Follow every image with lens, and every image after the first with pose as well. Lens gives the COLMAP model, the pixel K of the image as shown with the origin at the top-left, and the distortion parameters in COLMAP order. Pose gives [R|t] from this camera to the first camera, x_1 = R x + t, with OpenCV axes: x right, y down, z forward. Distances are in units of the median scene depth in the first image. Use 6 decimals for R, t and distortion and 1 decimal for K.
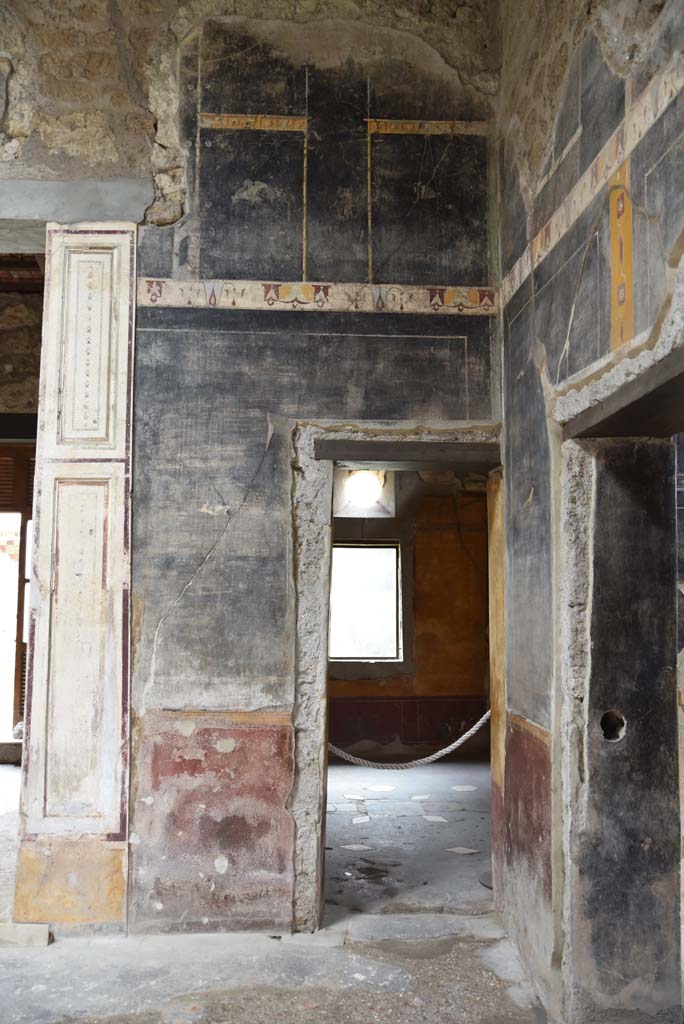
lens RADIAL K [[880.4, 0, 338.2], [0, 880.4, 502.9], [0, 0, 1]] dist [-0.088648, 0.137801]
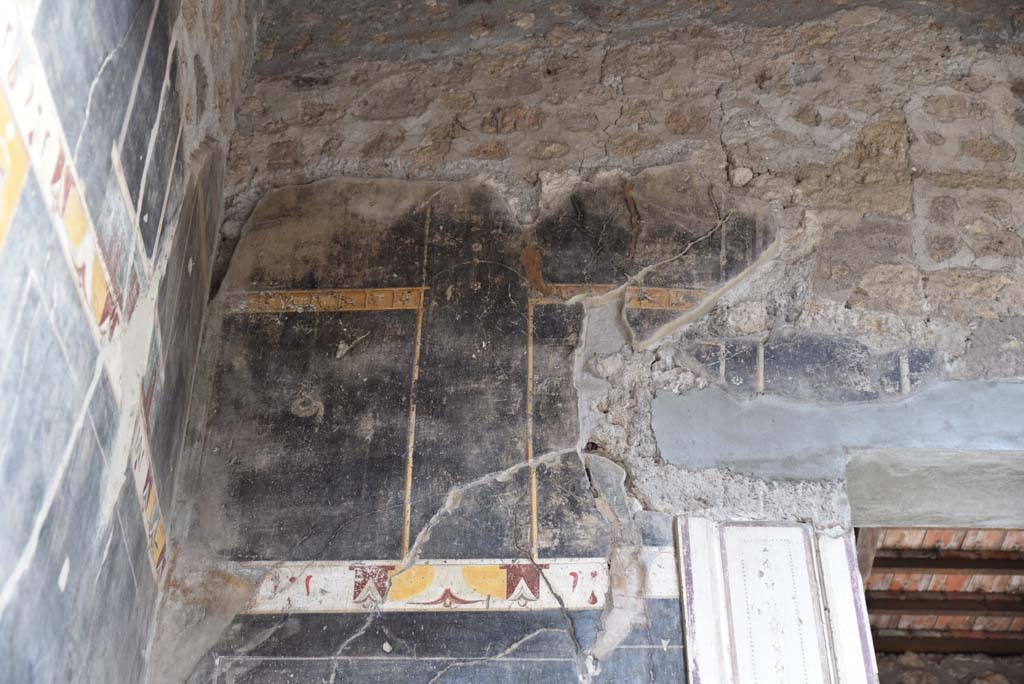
lens RADIAL K [[1257.1, 0, 507.1], [0, 1257.1, 346.2], [0, 0, 1]] dist [0.056112, 0.000000]
pose [[0.999029, -0.023294, -0.037387, -1.312088], [0.002375, 0.875992, -0.482320, -0.016625], [0.043986, 0.481763, 0.875197, 0.249199]]
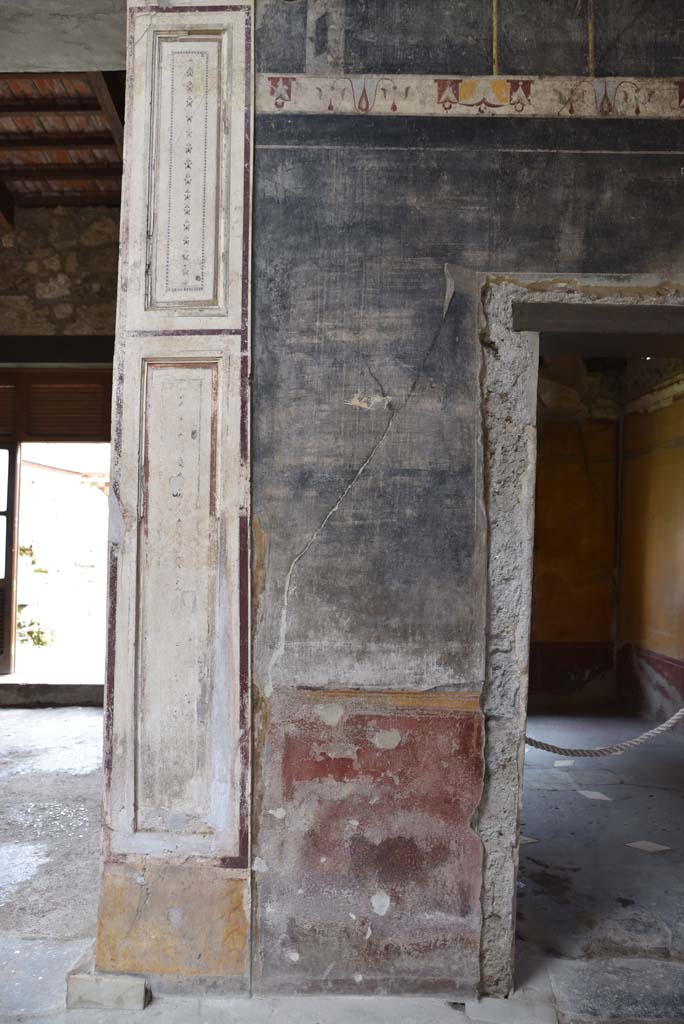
lens RADIAL K [[777.3, 0, 337.5], [0, 777.3, 503.9], [0, 0, 1]] dist [-0.115248, 0.114207]
pose [[0.997290, 0.004988, -0.073403, -0.118780], [-0.000282, 0.997951, 0.063983, 0.047723], [0.073571, -0.063789, 0.995248, 0.378413]]
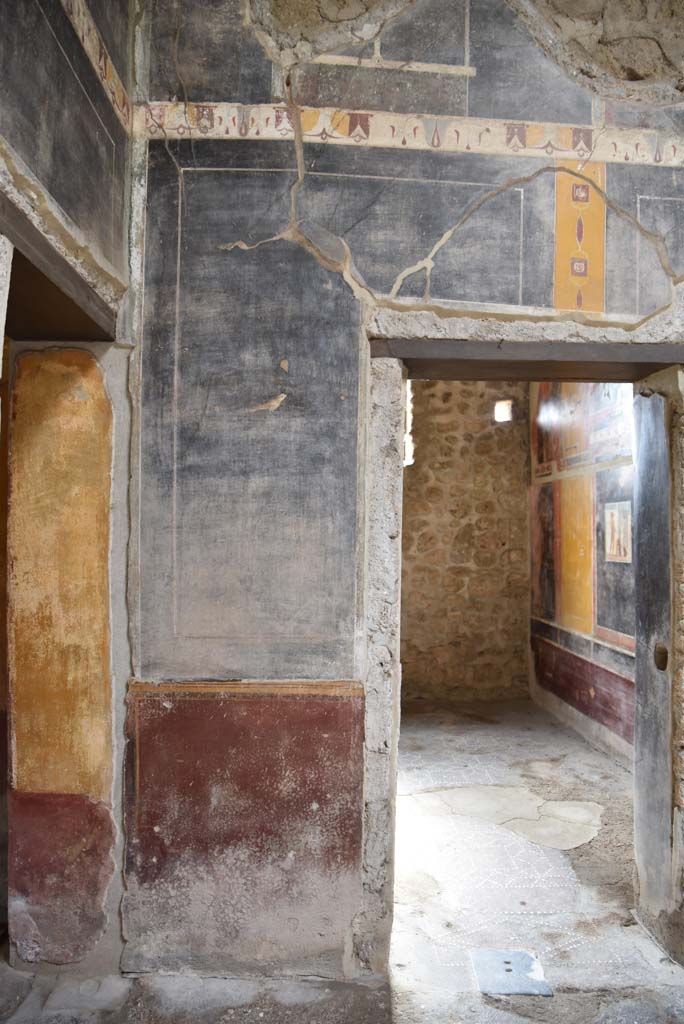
lens RADIAL K [[700.9, 0, 340.6], [0, 700.9, 506.0], [0, 0, 1]] dist [-0.133639, 0.094194]
pose [[0.022181, 0.028520, 0.999347, -0.366902], [-0.103223, 0.994316, -0.026085, 0.084582], [-0.994411, -0.102577, 0.024998, 0.794851]]
